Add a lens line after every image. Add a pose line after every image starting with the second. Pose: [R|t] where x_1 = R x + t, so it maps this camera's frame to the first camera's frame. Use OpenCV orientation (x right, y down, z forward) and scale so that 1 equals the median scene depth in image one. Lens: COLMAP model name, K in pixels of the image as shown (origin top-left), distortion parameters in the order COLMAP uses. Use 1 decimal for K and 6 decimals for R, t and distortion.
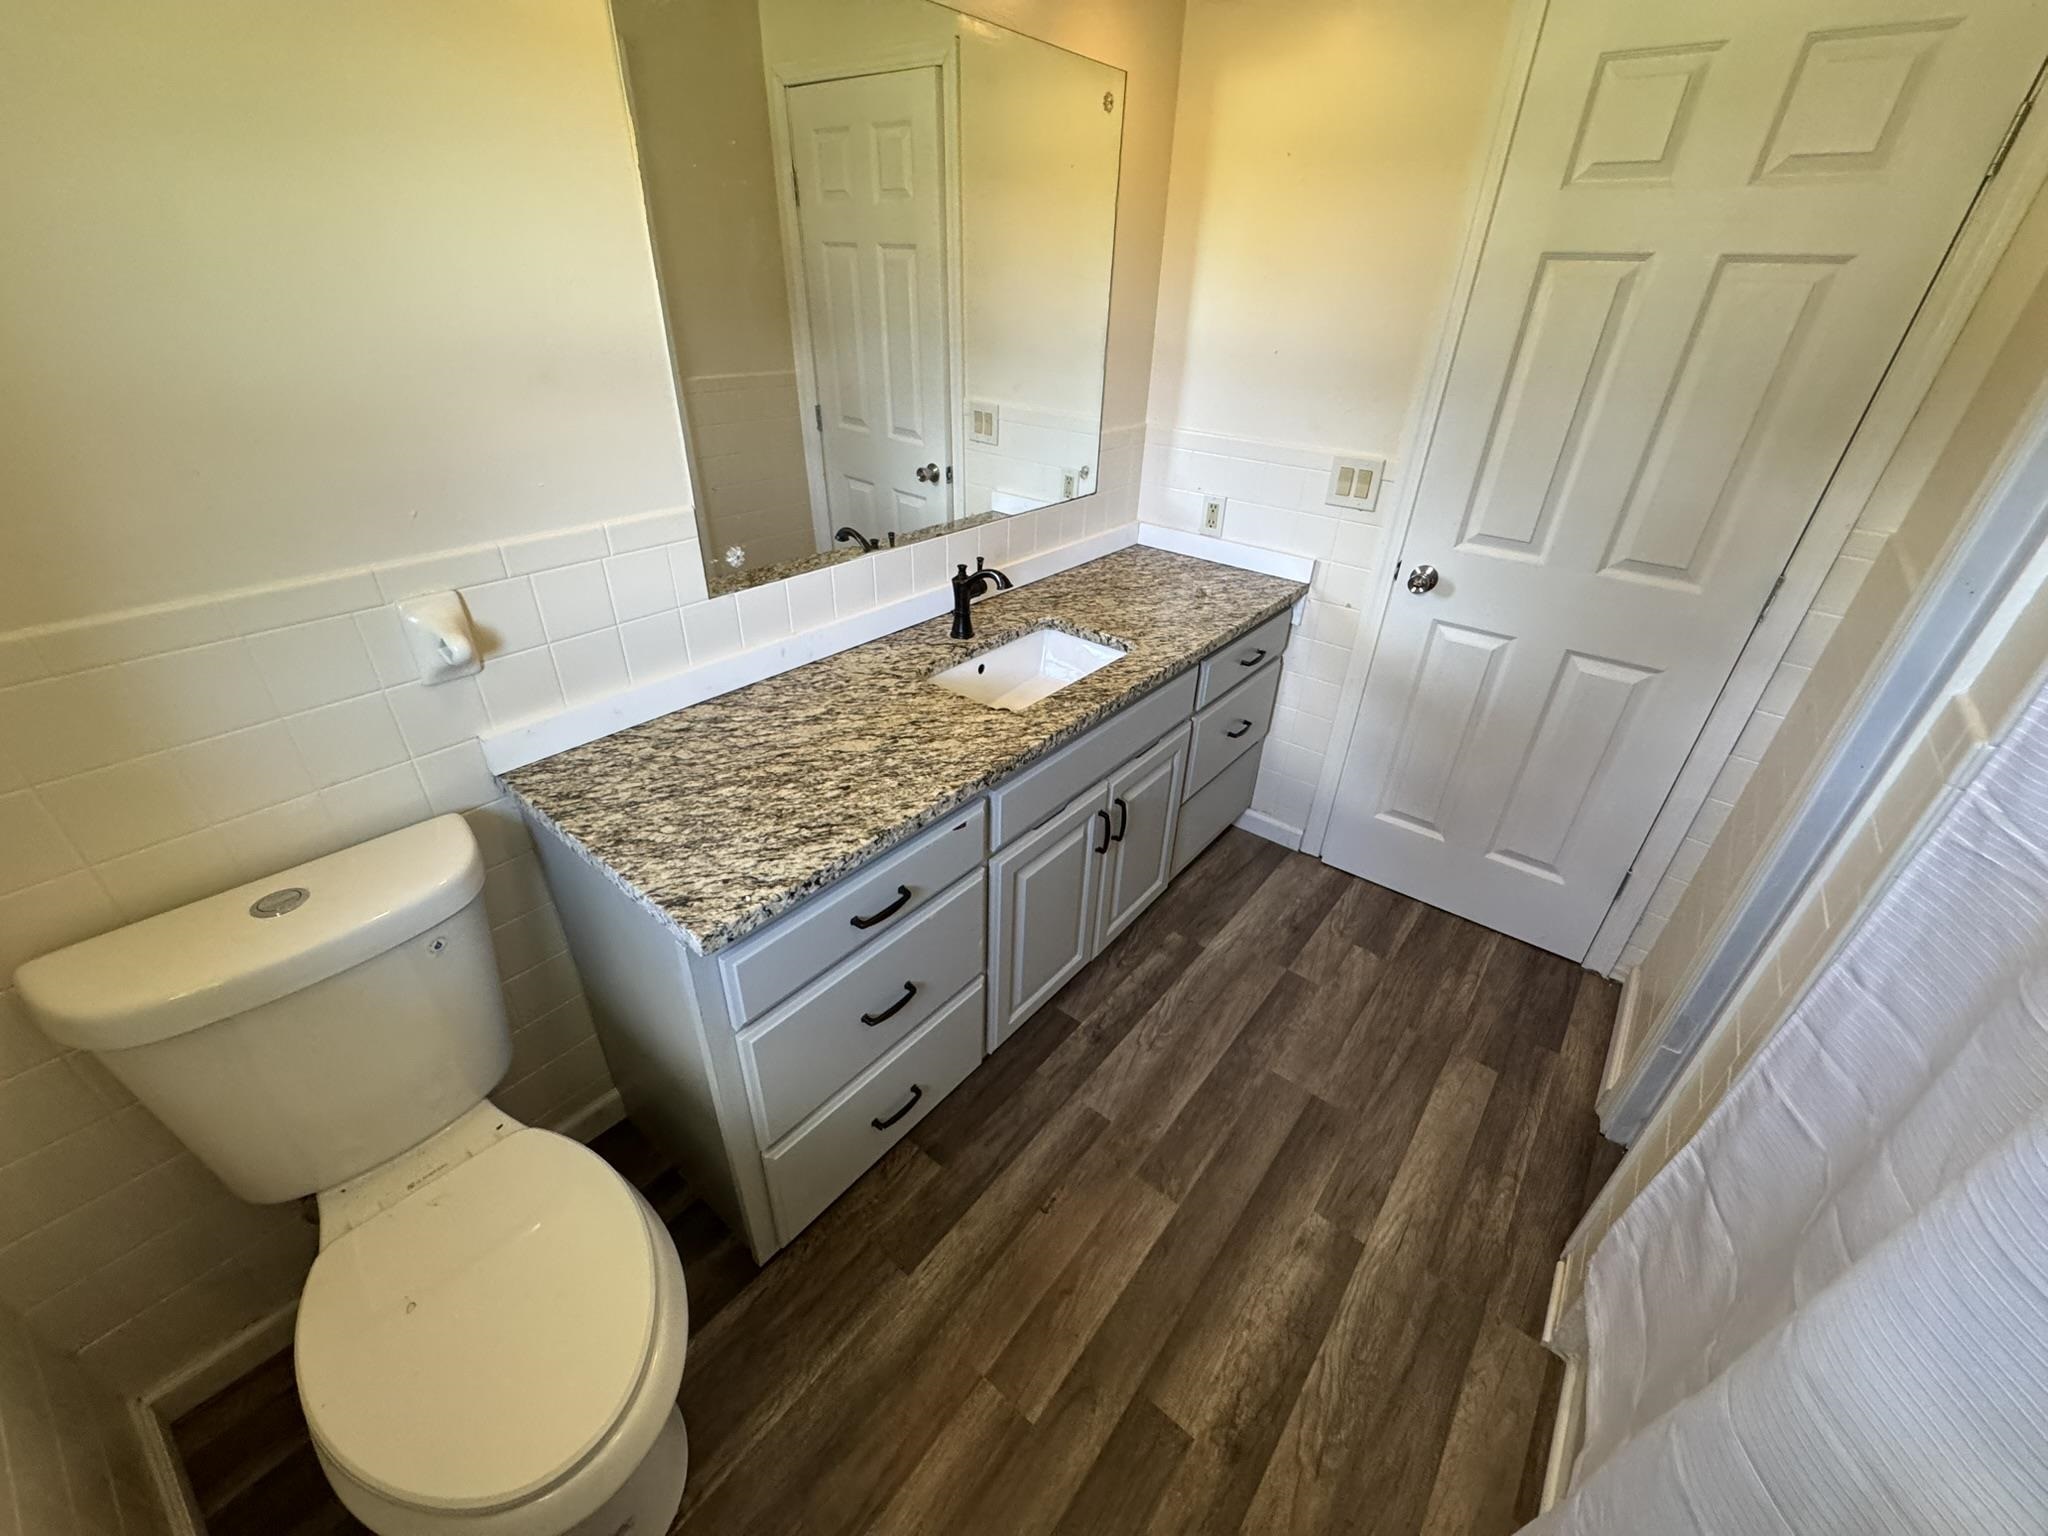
lens RADIAL K [[818.7, 0, 1026.3], [0, 818.7, 765.2], [0, 0, 1]] dist [-0.001824, -0.000343]
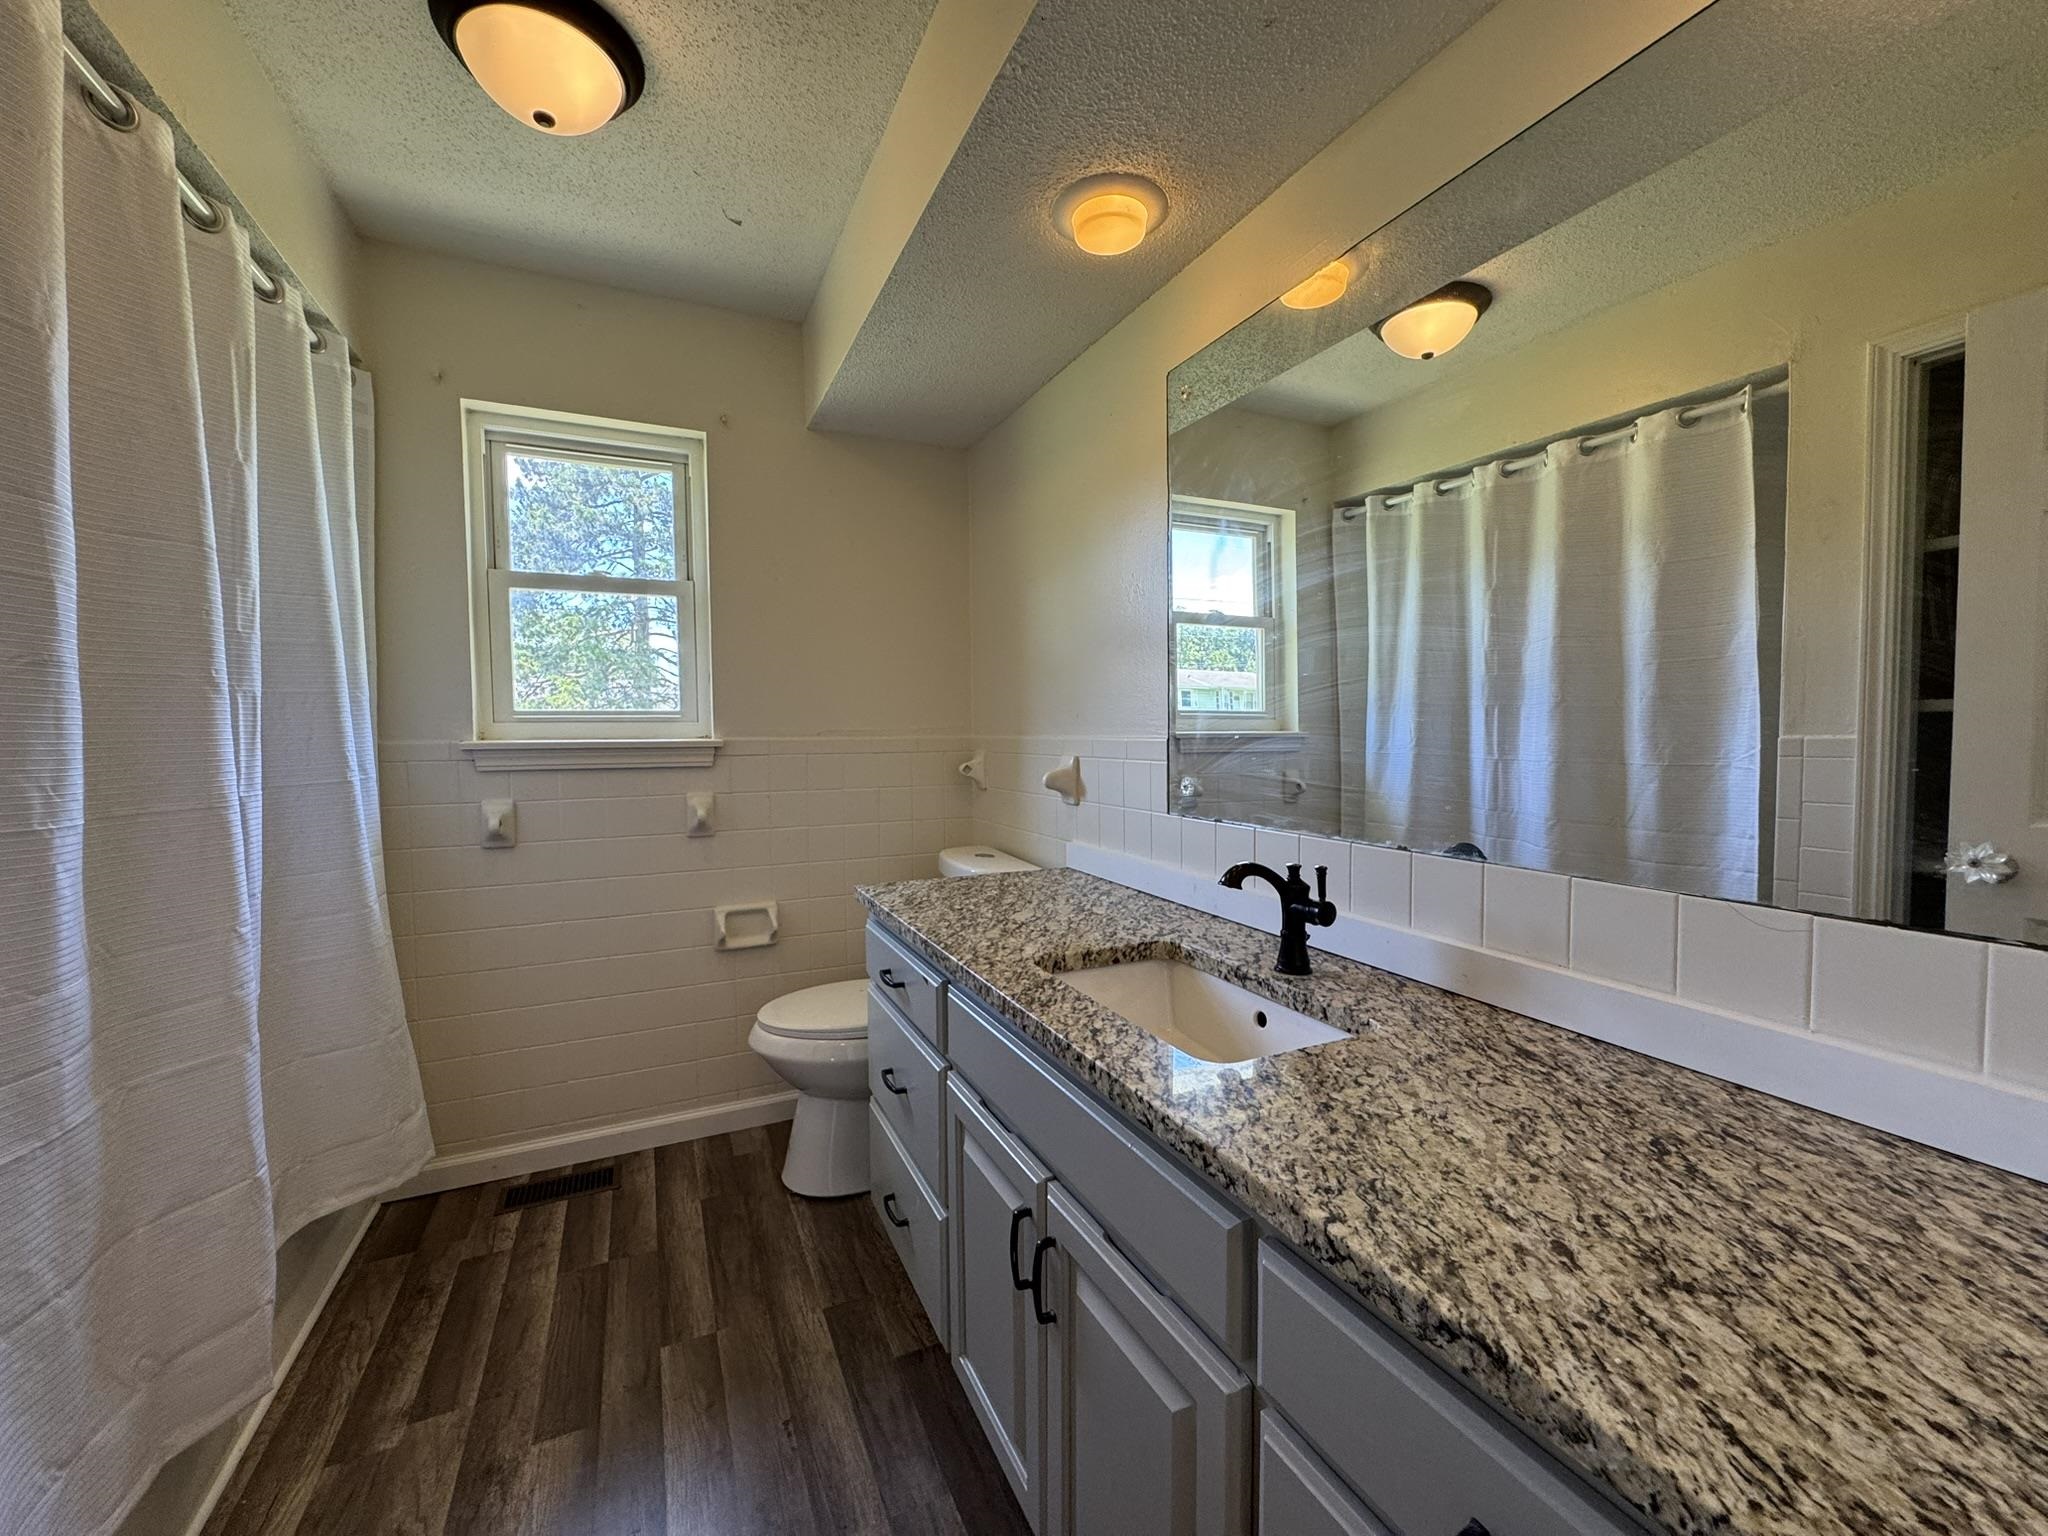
lens RADIAL K [[818.7, 0, 1022.1], [0, 818.7, 768.3], [0, 0, 1]] dist [-0.001824, -0.000343]
pose [[-0.443157, 0.009745, -0.896391, 0.617910], [-0.467072, 0.850979, 0.240163, -0.358619], [0.765151, 0.525109, -0.372566, 1.001247]]
